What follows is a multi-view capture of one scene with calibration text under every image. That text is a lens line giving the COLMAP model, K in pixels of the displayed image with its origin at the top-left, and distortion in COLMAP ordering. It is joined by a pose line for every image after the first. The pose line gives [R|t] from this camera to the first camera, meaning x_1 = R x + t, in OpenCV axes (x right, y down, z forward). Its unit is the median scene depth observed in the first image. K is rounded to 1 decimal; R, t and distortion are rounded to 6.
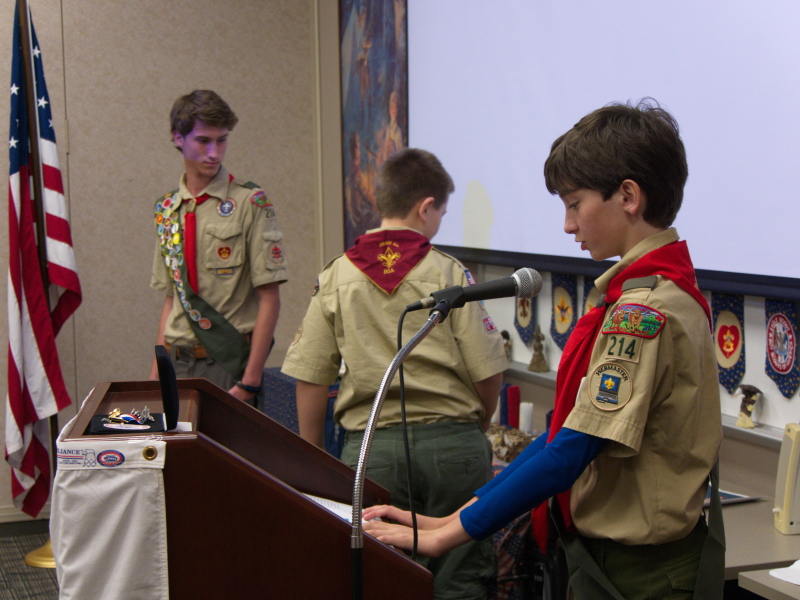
lens RADIAL K [[1560.6, 0, 400.0], [0, 1560.6, 300.0], [0, 0, 1]] dist [0.006307, -0.088653]
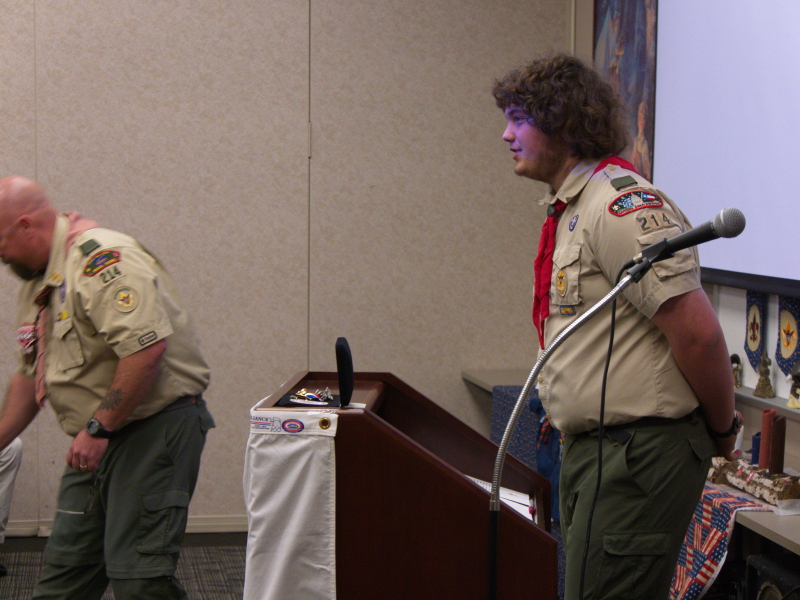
lens RADIAL K [[1890.0, 0, 400.0], [0, 1890.0, 300.0], [0, 0, 1]] dist [0.063405, -0.178653]
pose [[0.983931, 0.038217, -0.174409, 0.084543], [-0.040670, 0.999117, -0.010514, 0.008626], [0.173854, 0.017439, 0.984617, -0.247466]]
